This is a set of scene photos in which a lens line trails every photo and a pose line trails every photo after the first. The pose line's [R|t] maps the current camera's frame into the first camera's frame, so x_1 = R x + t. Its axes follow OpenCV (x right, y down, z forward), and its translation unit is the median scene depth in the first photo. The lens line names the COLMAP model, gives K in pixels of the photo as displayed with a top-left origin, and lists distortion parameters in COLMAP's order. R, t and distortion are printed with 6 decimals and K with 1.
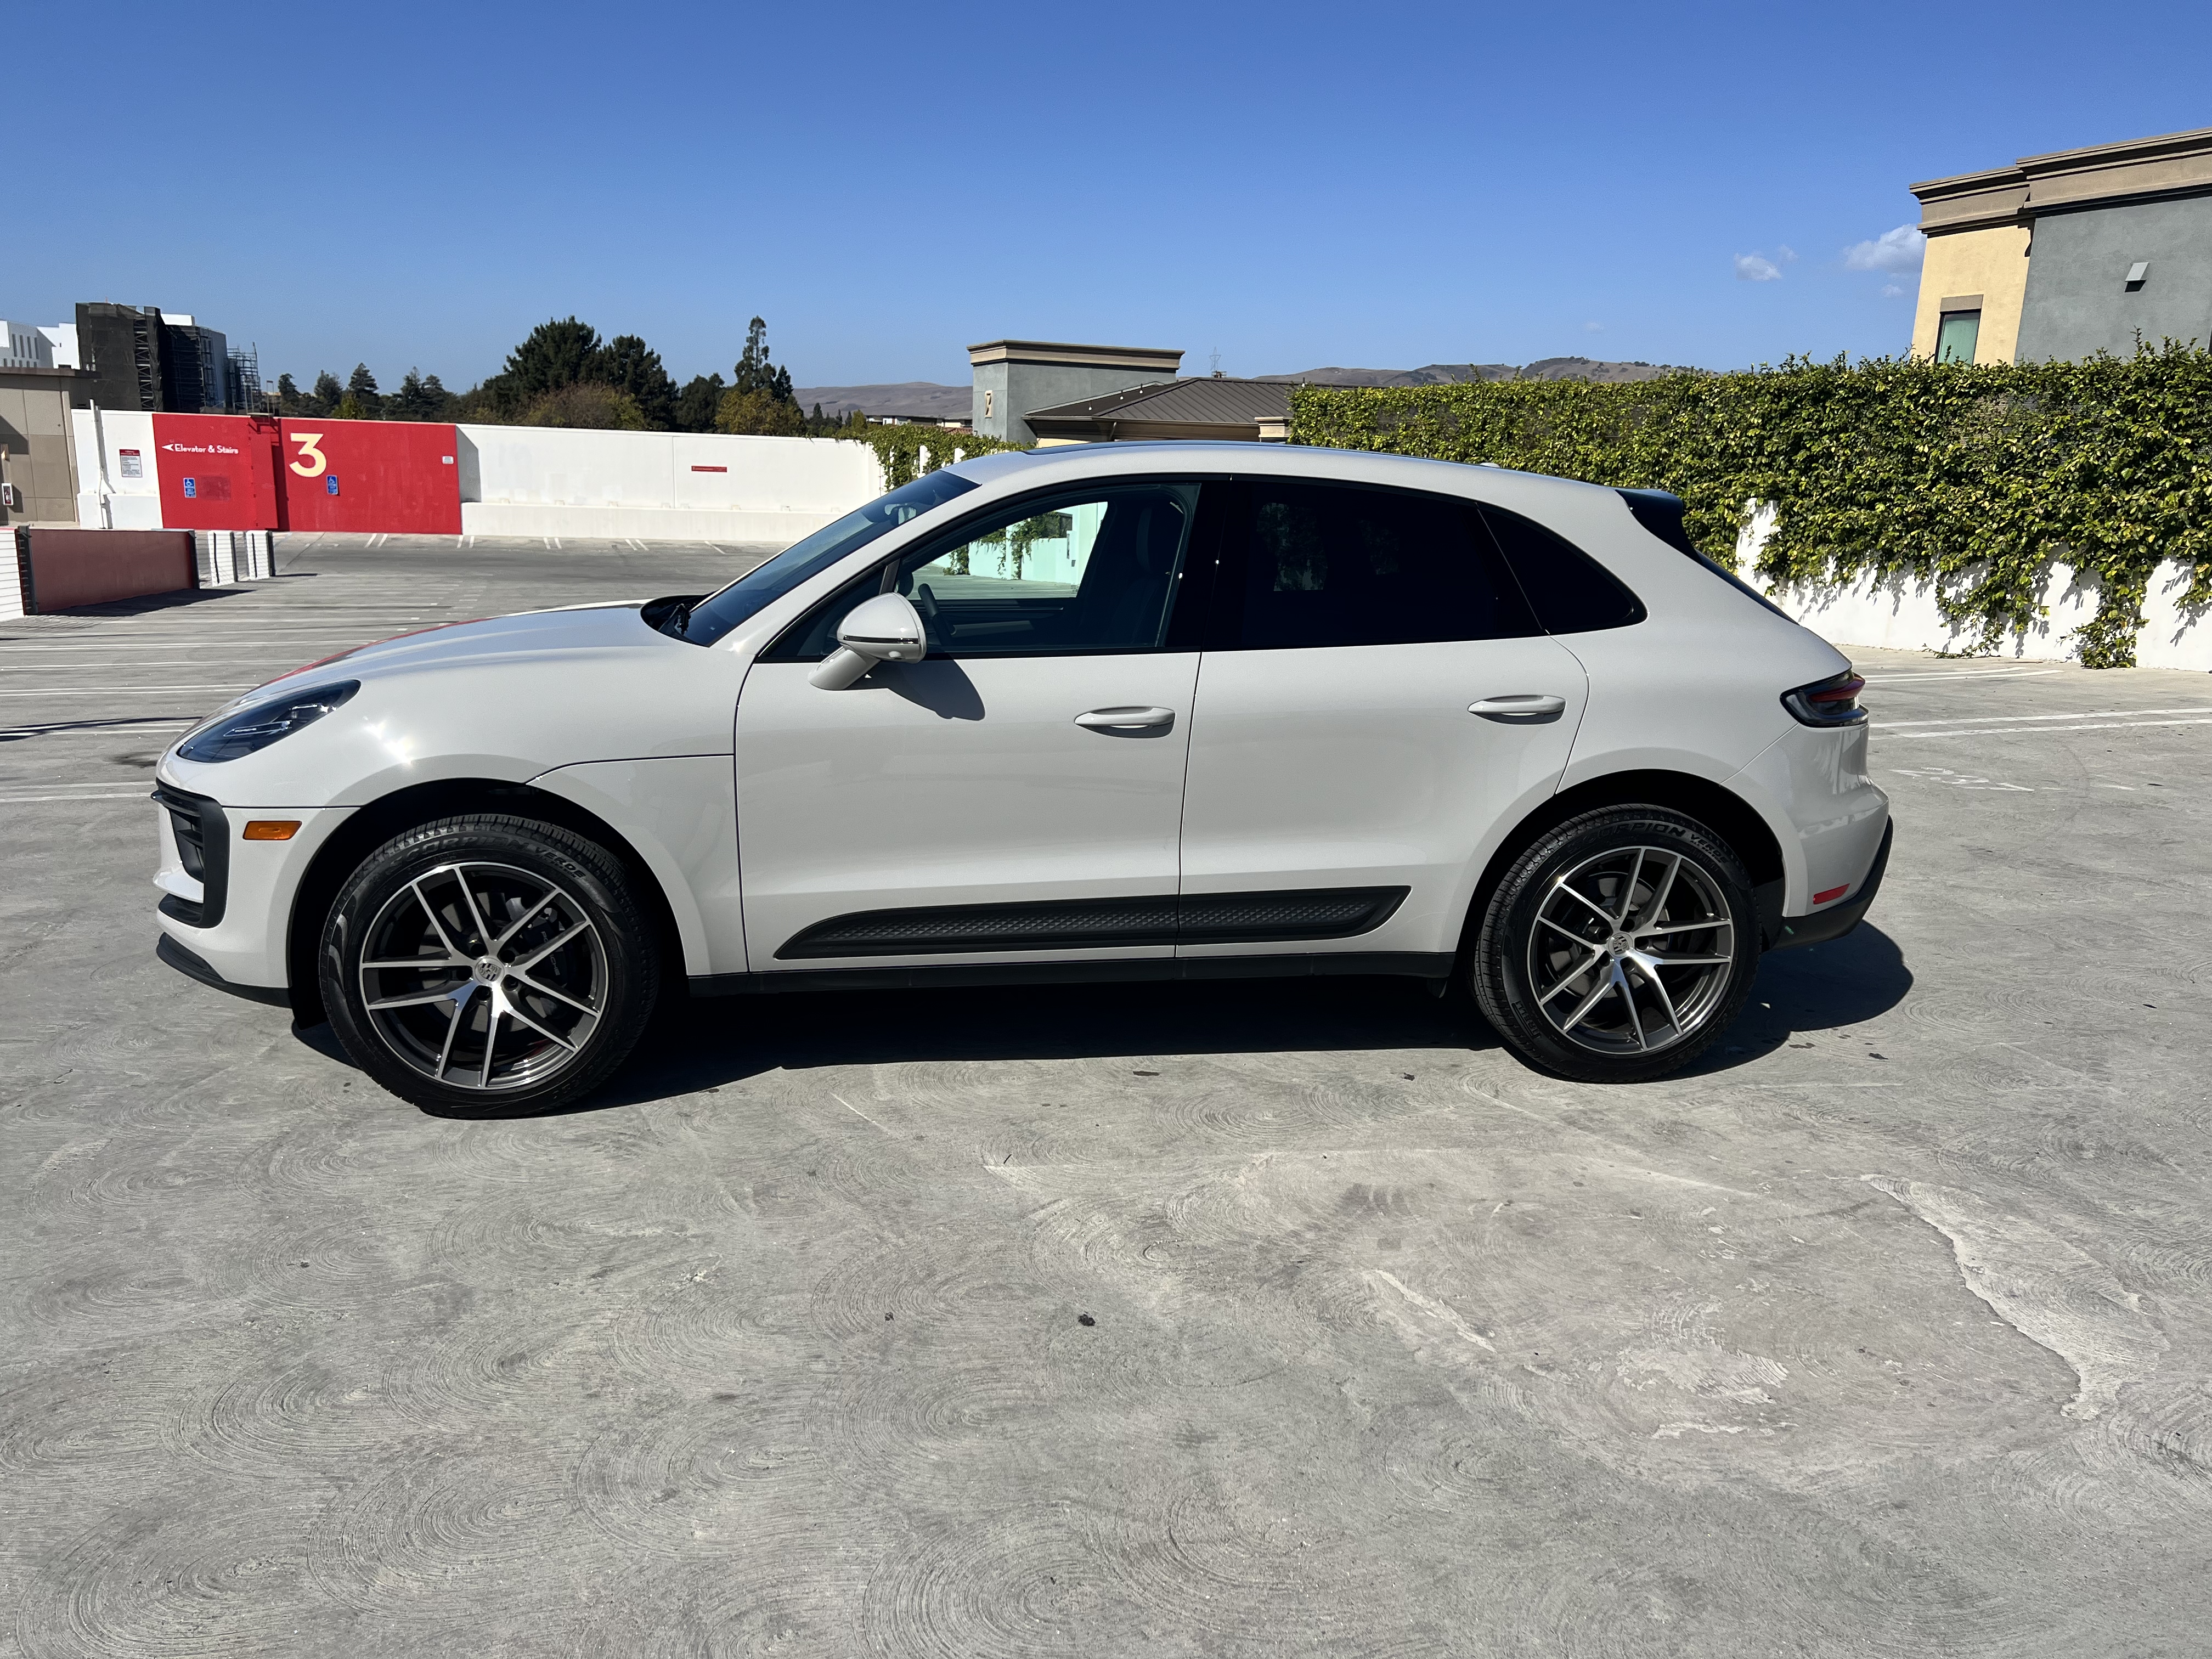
lens RADIAL K [[1659.4, 0, 1095.5], [0, 1659.4, 831.3], [0, 0, 1]] dist [0.047161, -0.049801]
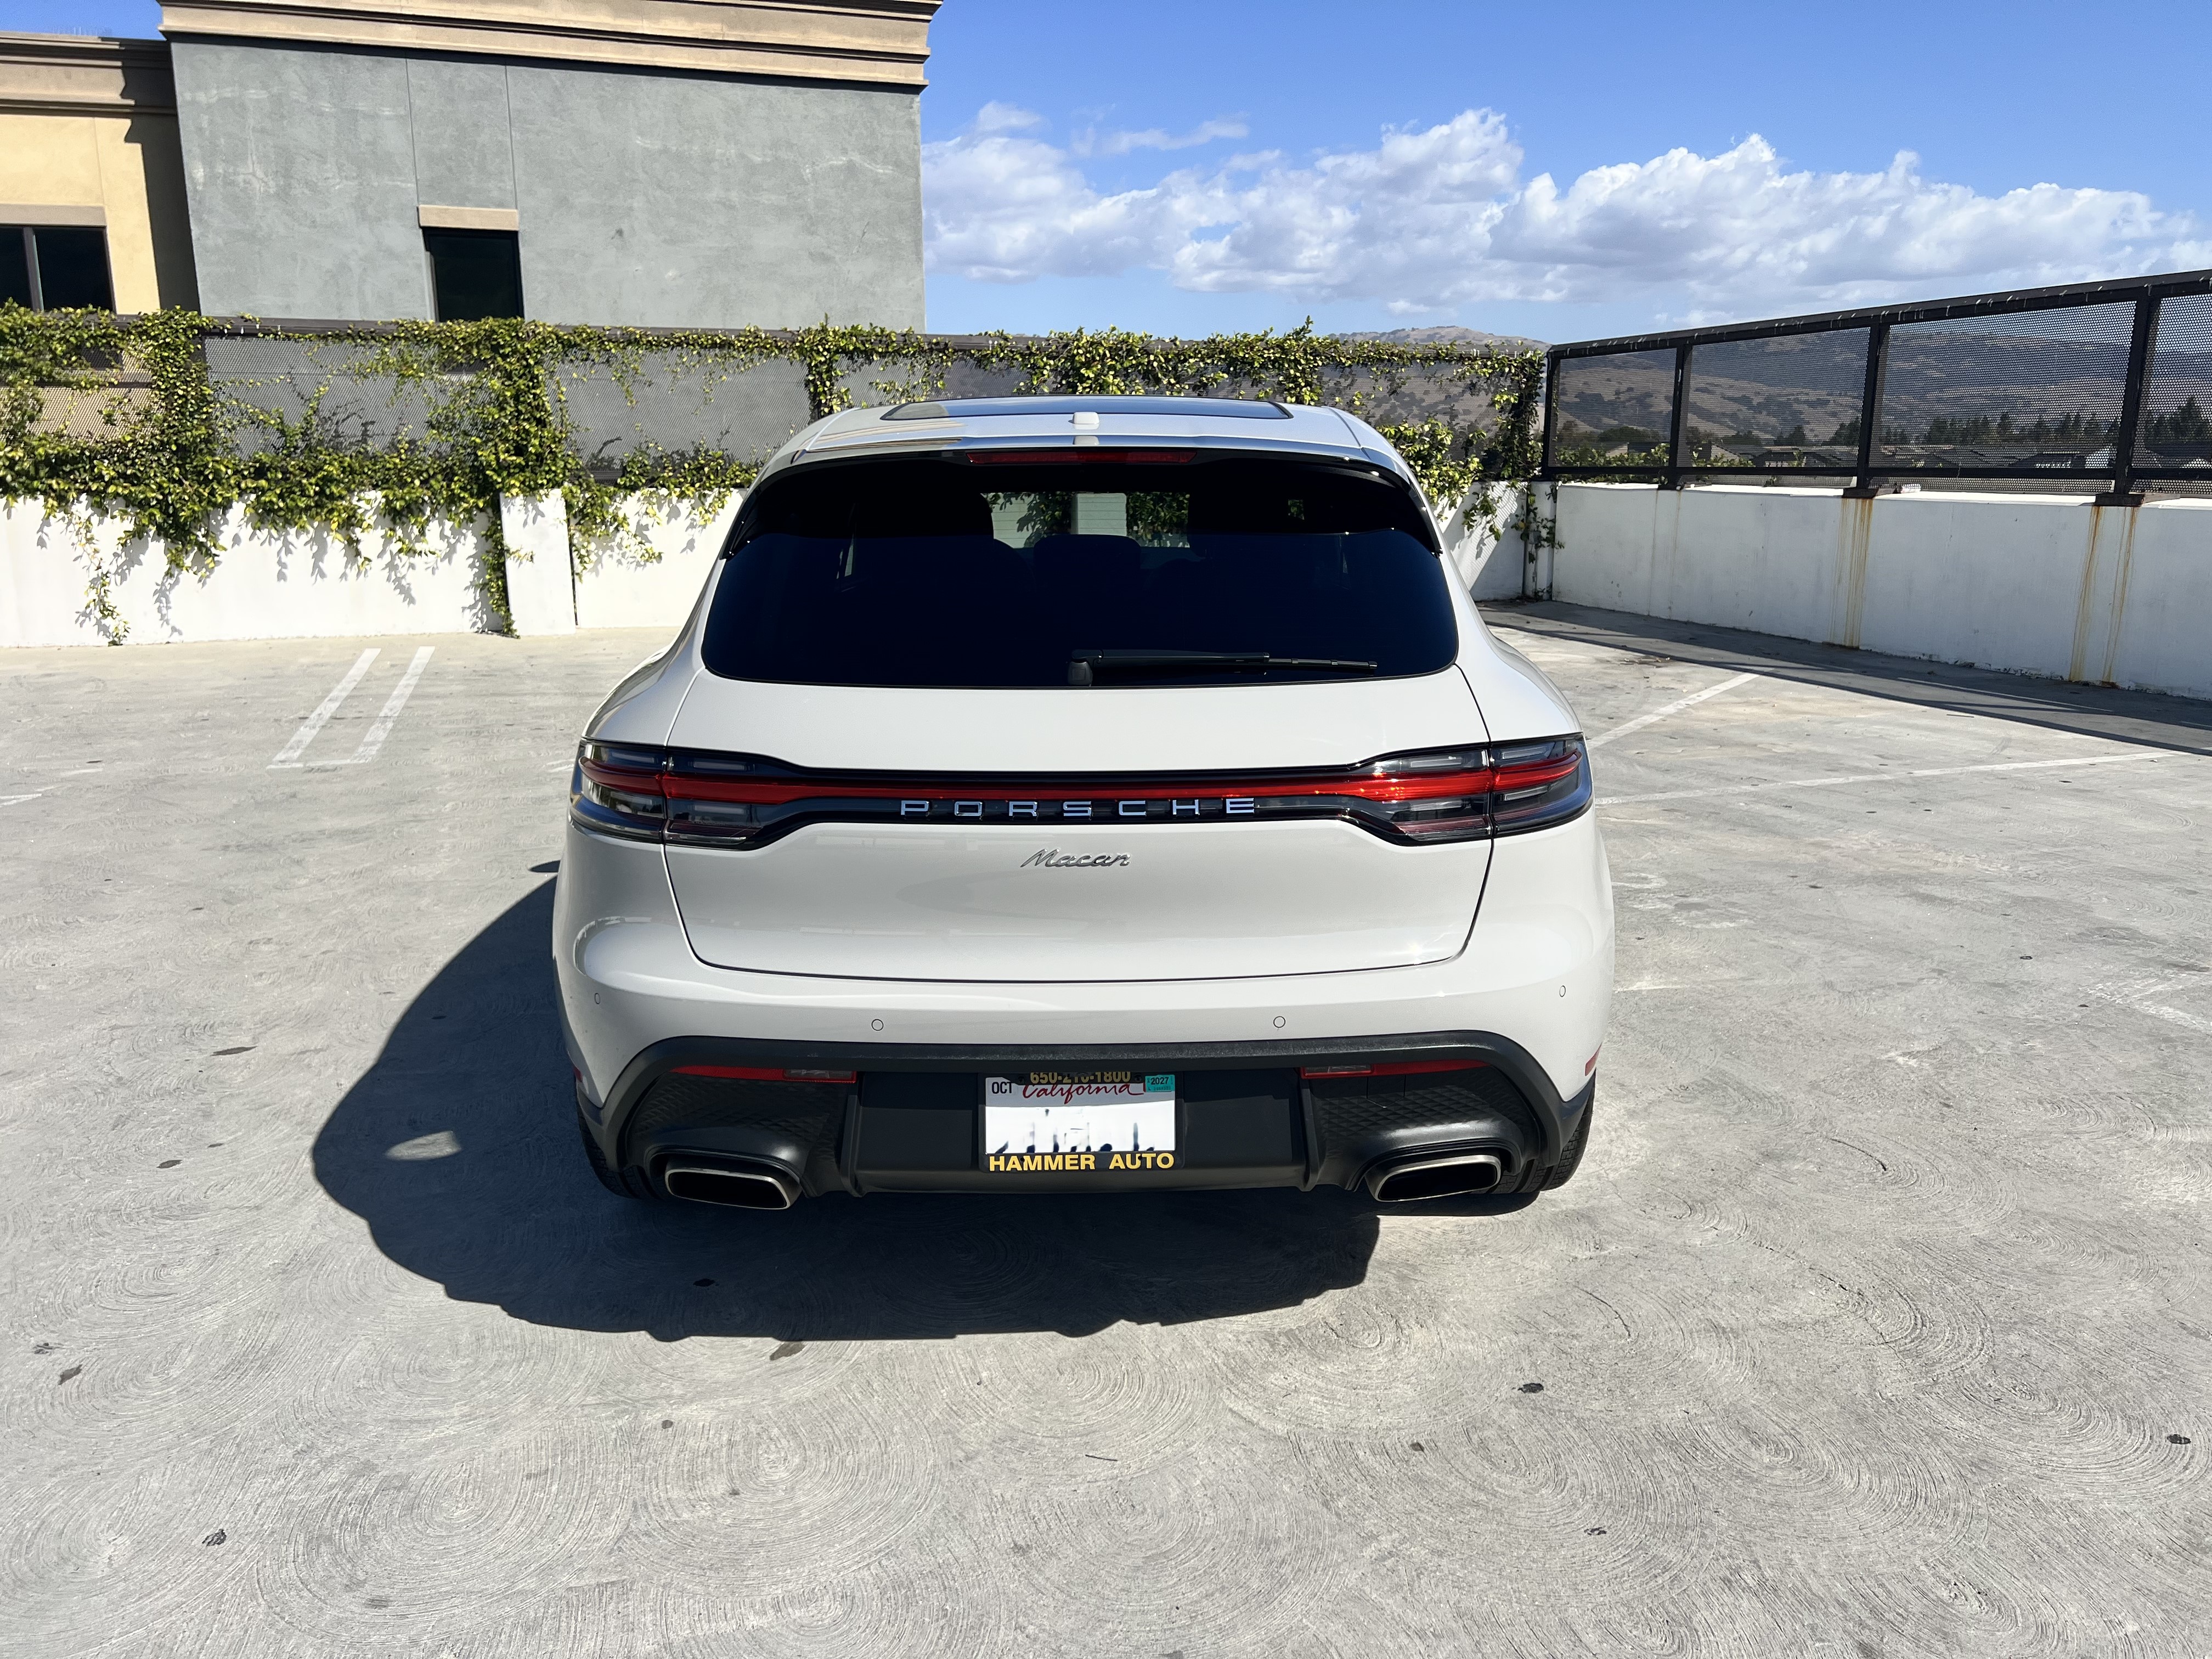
lens RADIAL K [[1659.4, 0, 1122.1], [0, 1659.4, 820.4], [0, 0, 1]] dist [0.047161, -0.049801]
pose [[0.000009, -0.248579, 0.968612, -0.079407], [0.231260, 0.942355, 0.241839, -0.025300], [-0.972892, 0.223999, 0.057495, 0.110741]]
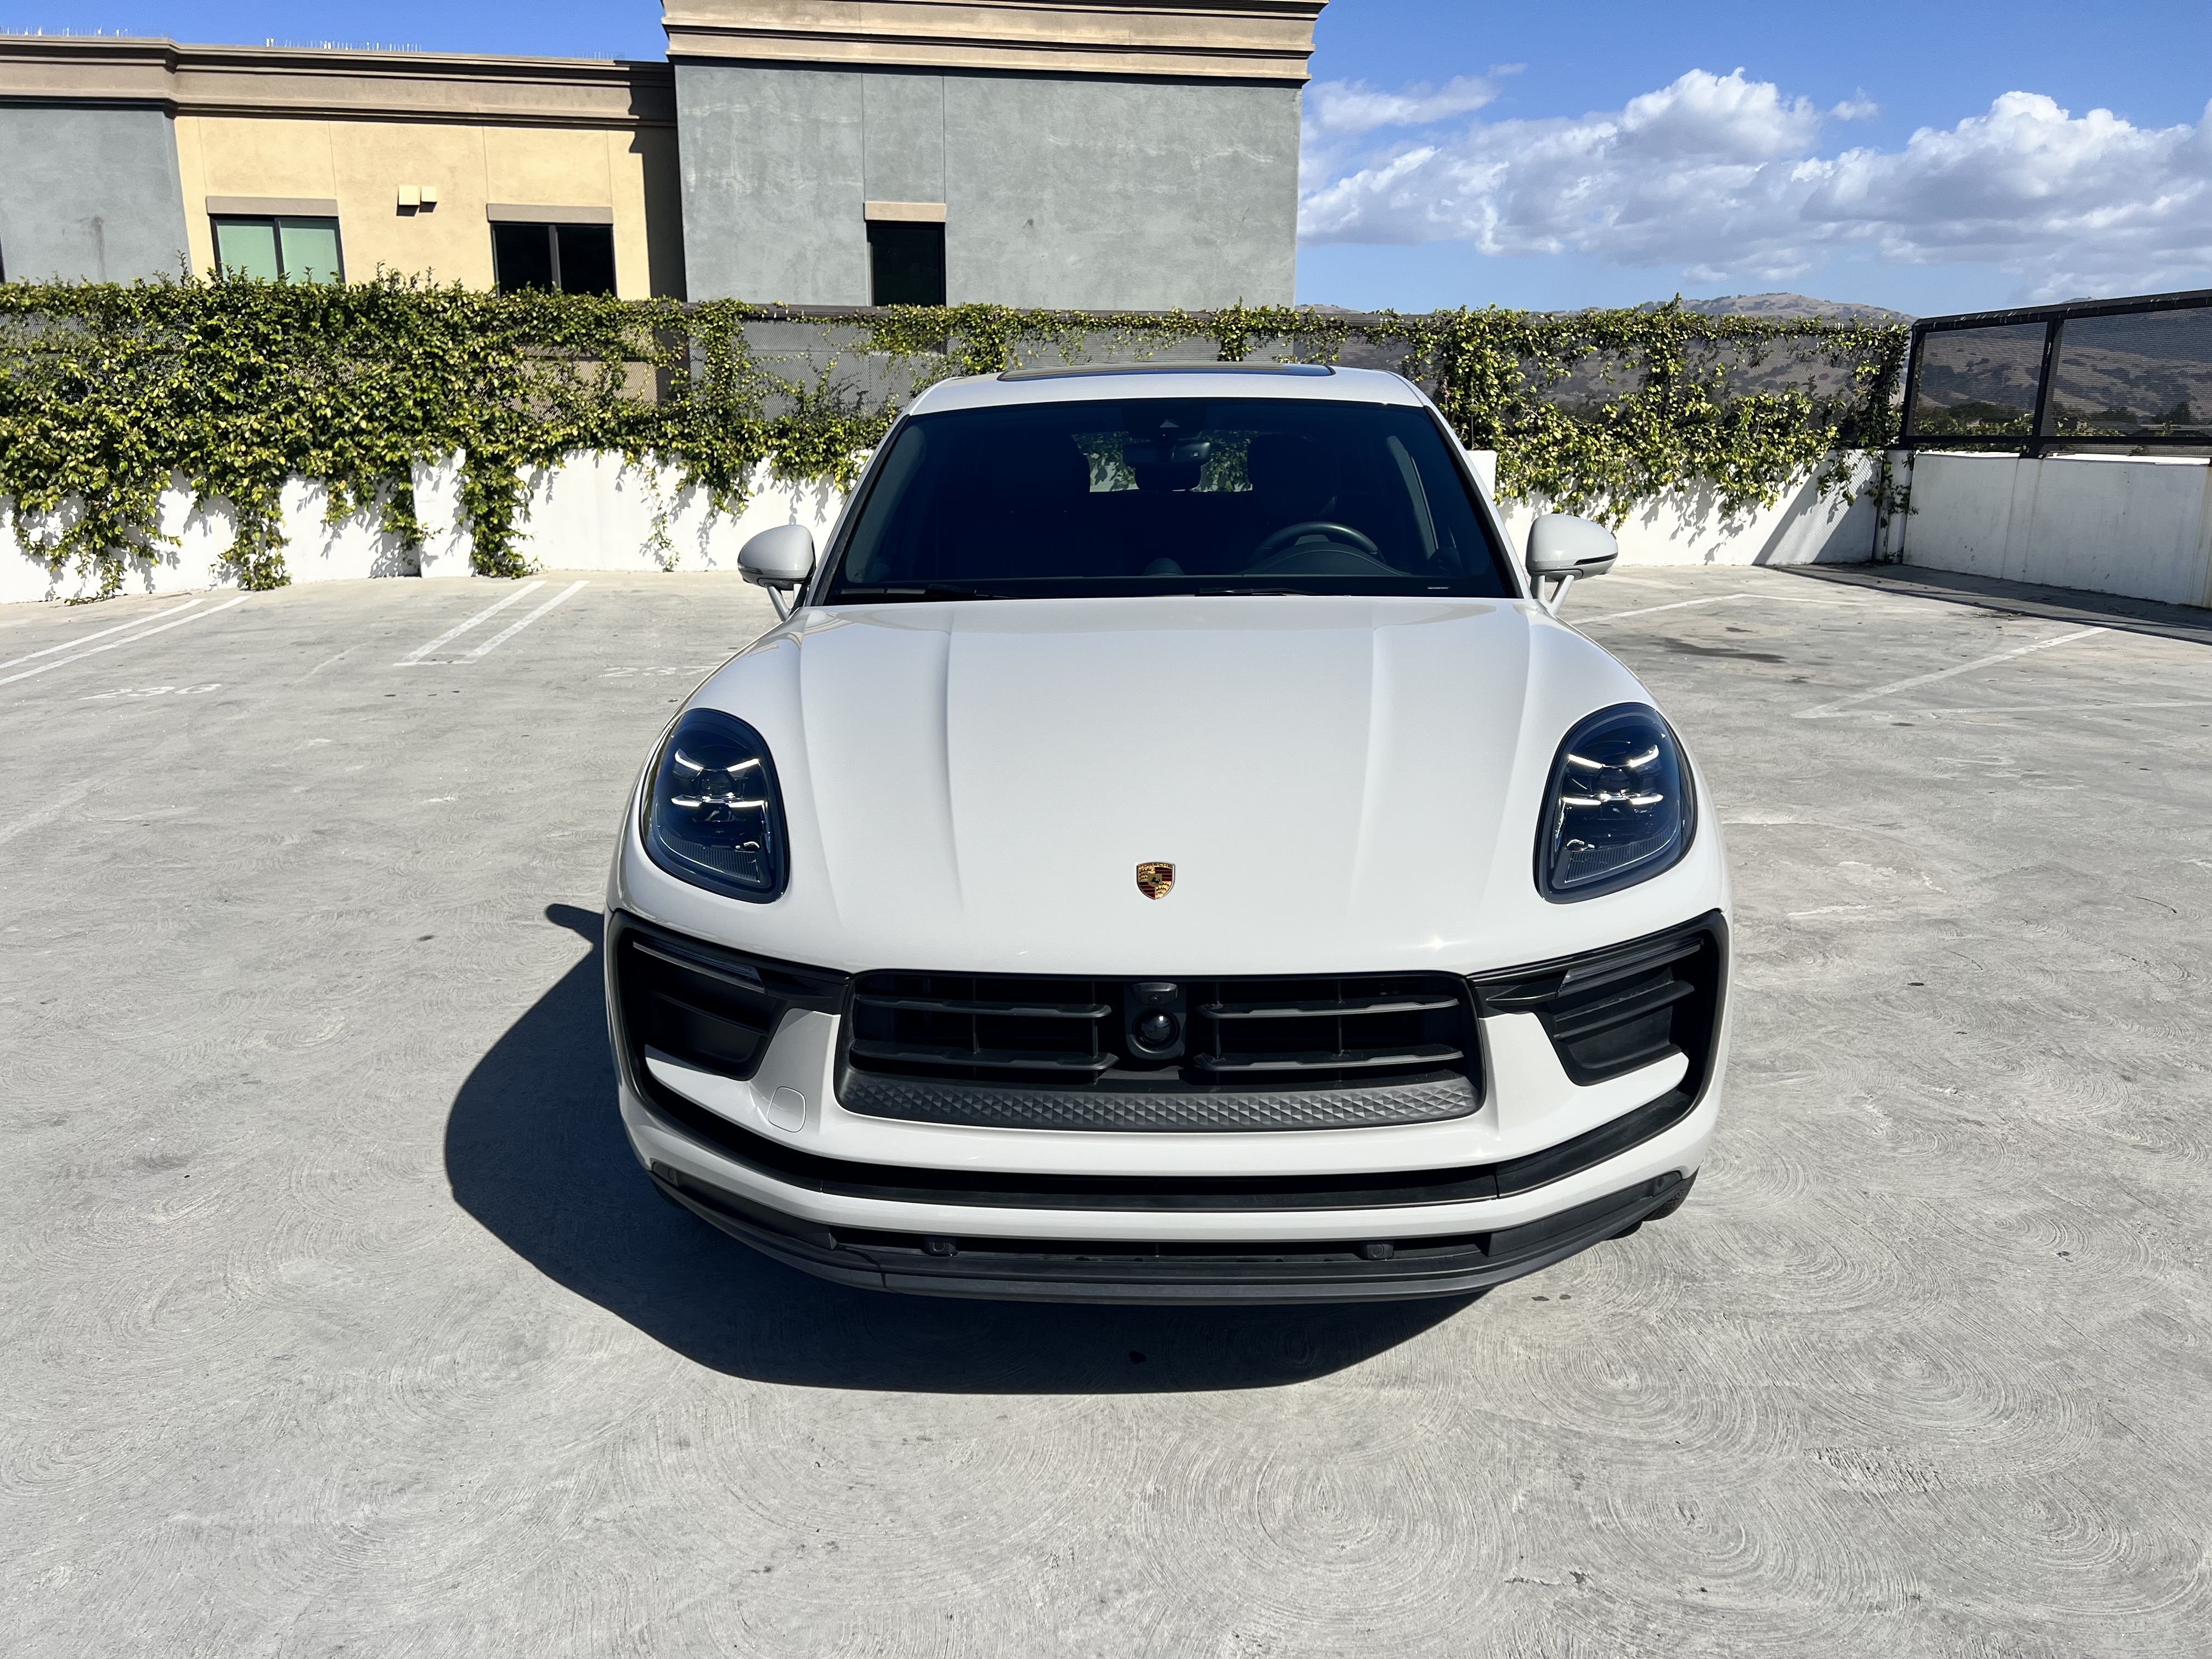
lens RADIAL K [[1659.4, 0, 1097.3], [0, 1659.4, 844.7], [0, 0, 1]] dist [0.047161, -0.049801]
pose [[0.183072, -0.271583, 0.944842, -0.147001], [0.226122, 0.946949, 0.228375, -0.030688], [-0.956741, 0.171841, 0.234771, 0.133110]]
